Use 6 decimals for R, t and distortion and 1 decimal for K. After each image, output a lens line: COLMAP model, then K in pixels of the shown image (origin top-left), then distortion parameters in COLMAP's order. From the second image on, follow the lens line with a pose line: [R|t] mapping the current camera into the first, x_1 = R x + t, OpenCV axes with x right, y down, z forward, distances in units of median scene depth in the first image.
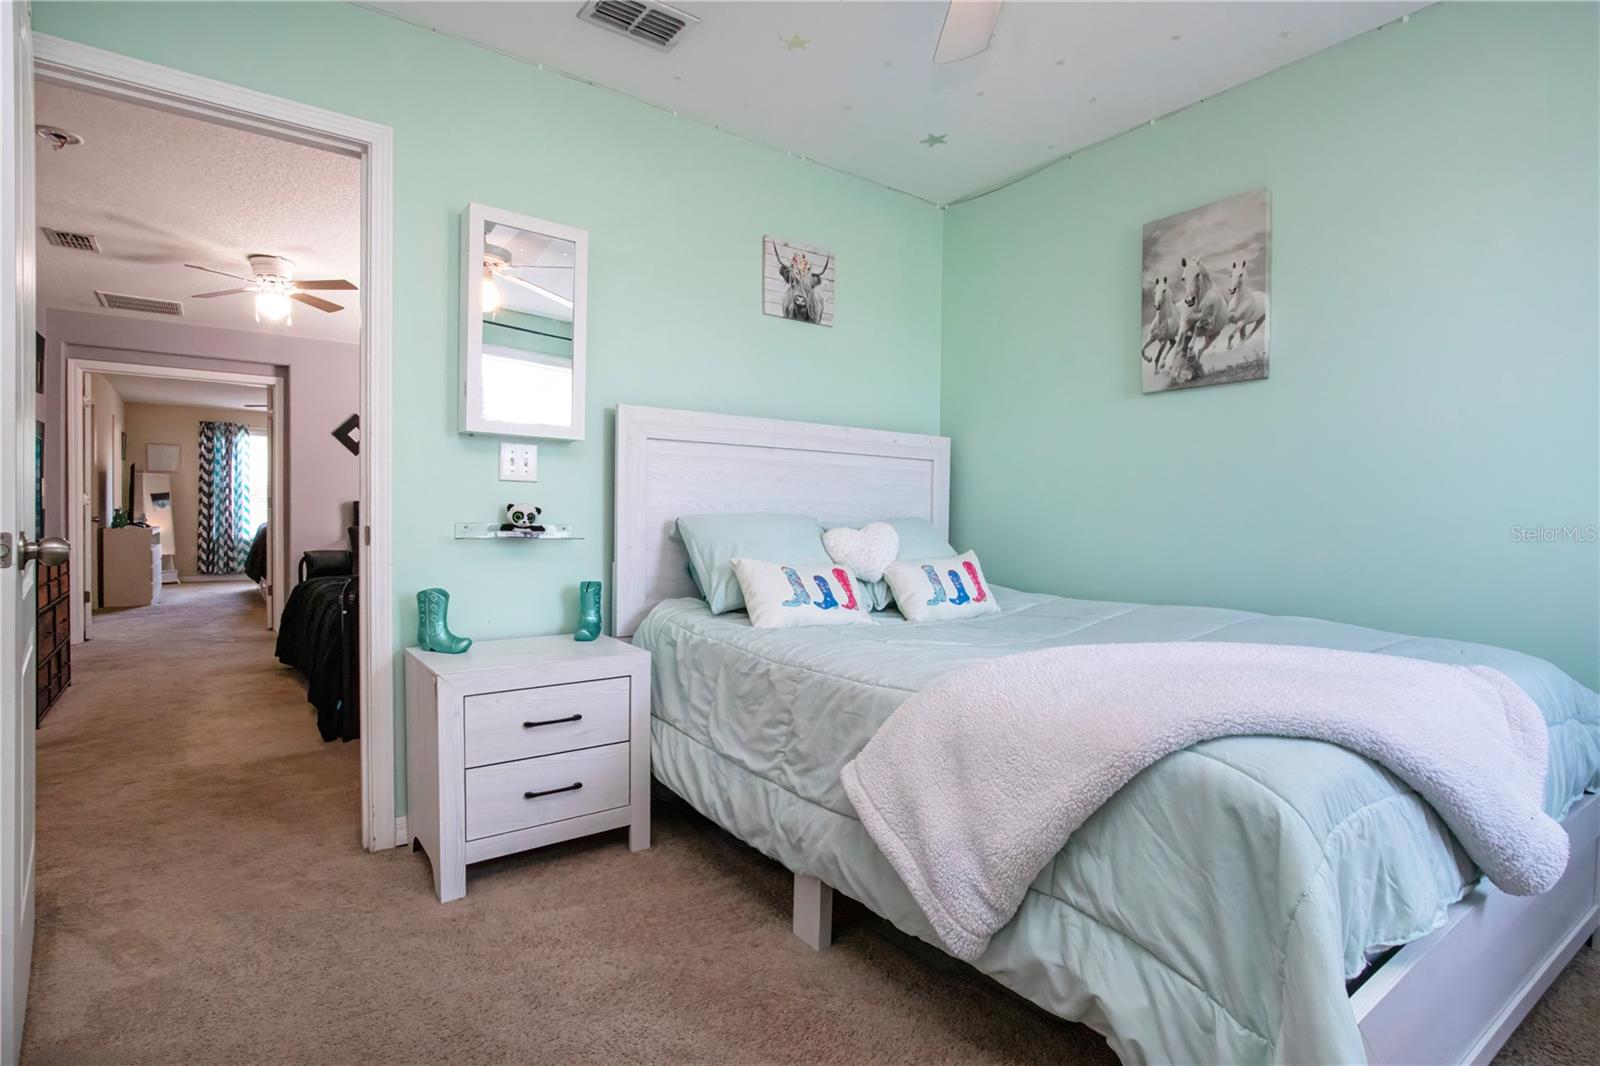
lens RADIAL K [[786.7, 0, 770.0], [0, 786.7, 530.4], [0, 0, 1]] dist [-0.018049, 0.002286]
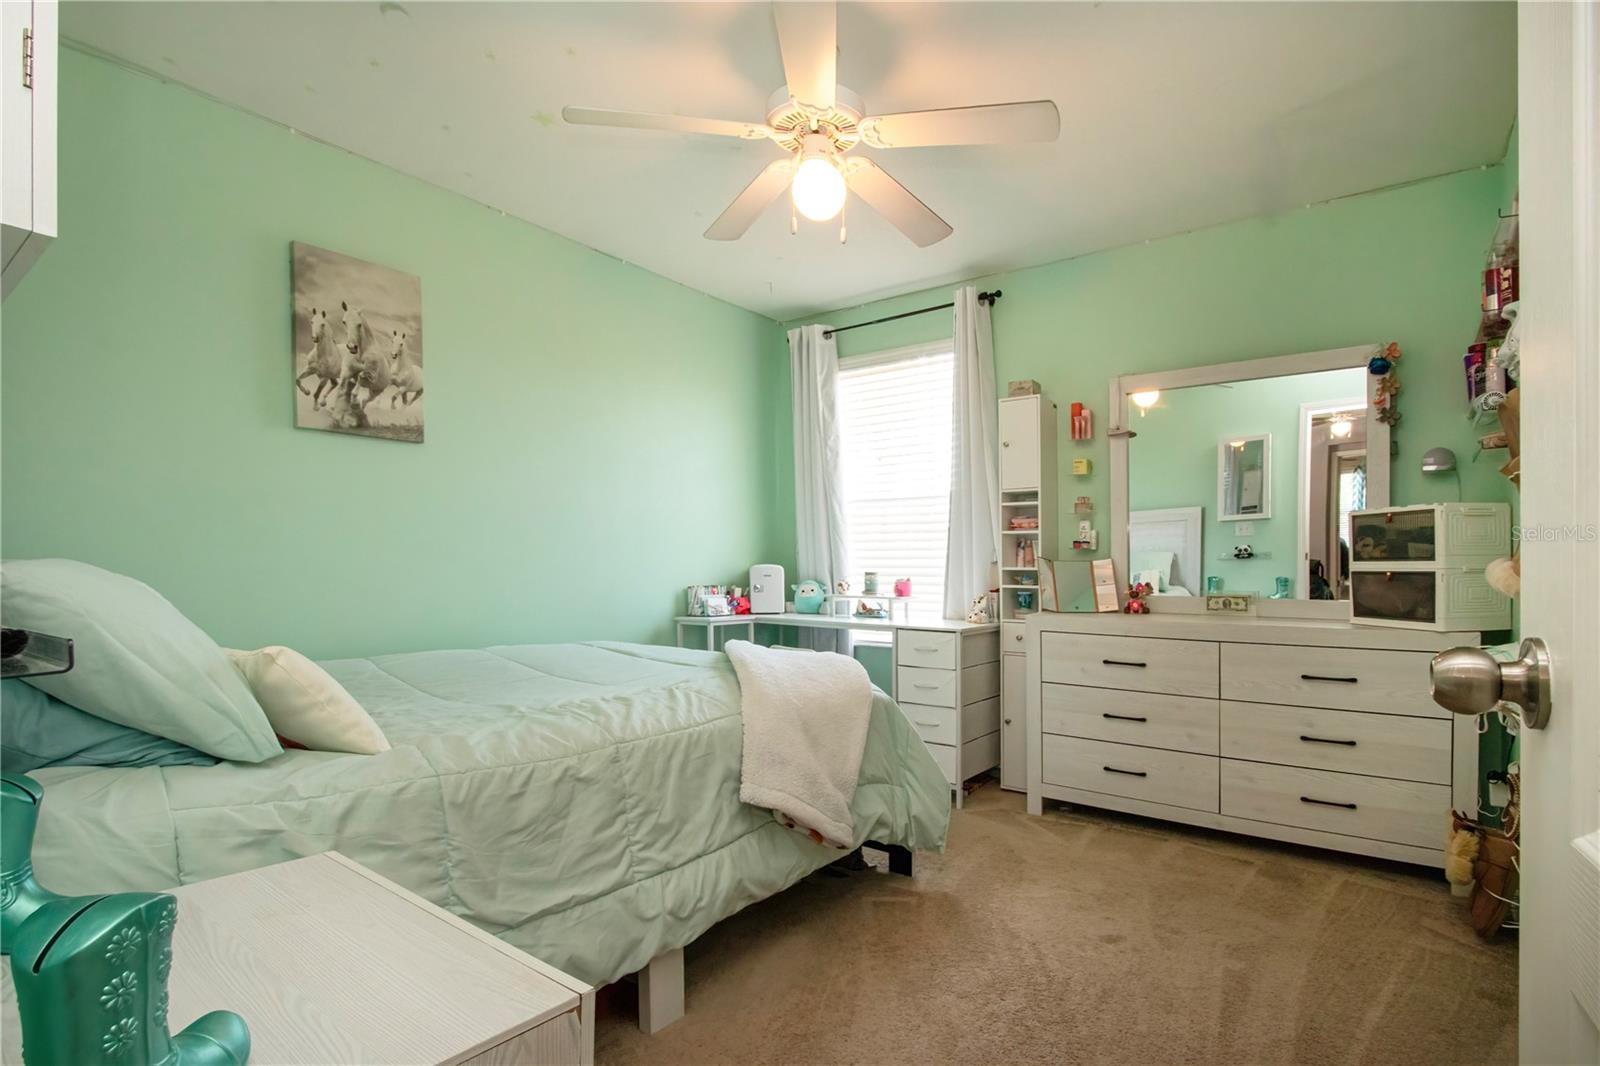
lens RADIAL K [[782.2, 0, 796.3], [0, 782.2, 574.4], [0, 0, 1]] dist [-0.022423, 0.010212]
pose [[-0.288252, -0.017602, 0.957393, -0.593023], [0.005283, 0.999787, 0.019973, -0.019468], [-0.957540, 0.010815, -0.288097, 0.750777]]
